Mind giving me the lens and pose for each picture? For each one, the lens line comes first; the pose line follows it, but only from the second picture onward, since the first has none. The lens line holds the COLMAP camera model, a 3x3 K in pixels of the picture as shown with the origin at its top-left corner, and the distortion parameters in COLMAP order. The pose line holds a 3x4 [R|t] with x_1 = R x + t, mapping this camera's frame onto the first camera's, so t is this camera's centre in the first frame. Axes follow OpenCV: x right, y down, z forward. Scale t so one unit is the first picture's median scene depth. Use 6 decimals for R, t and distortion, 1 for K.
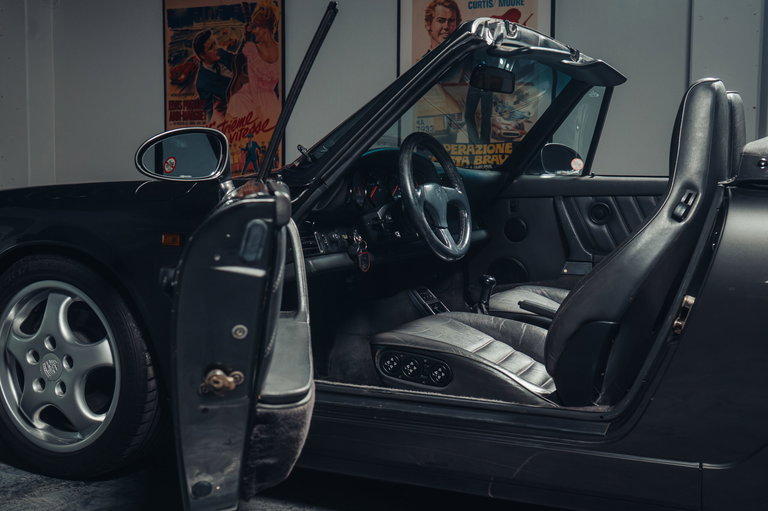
lens RADIAL K [[831.7, 0, 384.0], [0, 831.7, 255.5], [0, 0, 1]] dist [0.018993, 0.000937]
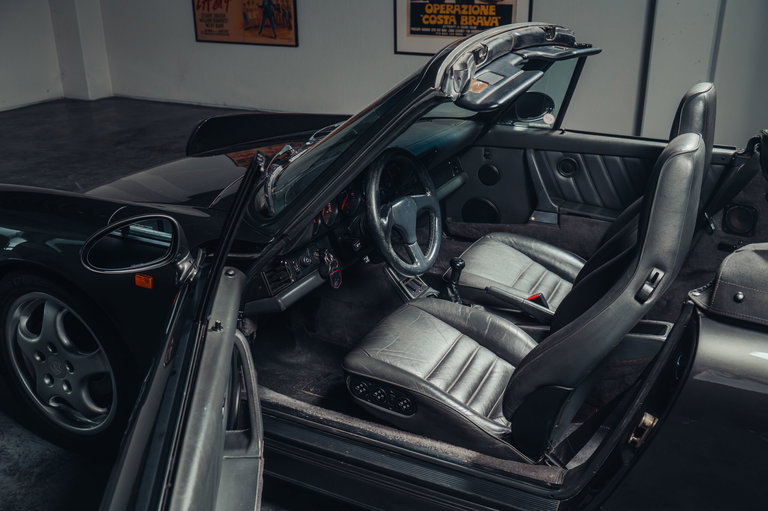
lens RADIAL K [[665.1, 0, 382.3], [0, 665.1, 228.5], [0, 0, 1]] dist [-0.016121, -0.007687]
pose [[0.999838, -0.009058, -0.015562, 0.042954], [0.012912, 0.963047, 0.269023, -0.247422], [0.012551, -0.269180, 0.963008, 0.194625]]
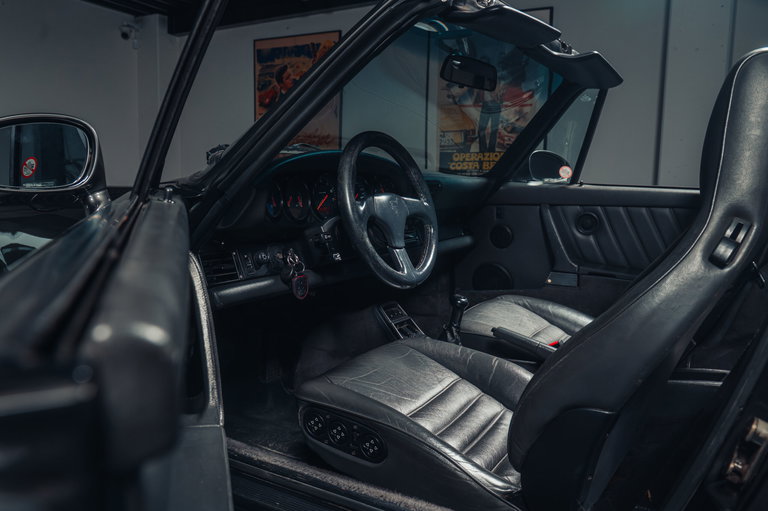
lens RADIAL K [[556.4, 0, 393.4], [0, 556.4, 257.8], [0, 0, 1]] dist [-0.021411, 0.000943]
pose [[0.997351, 0.025428, -0.068145, 0.094923], [-0.021887, 0.998396, 0.052219, -0.047404], [0.069364, -0.050589, 0.996308, 0.406566]]
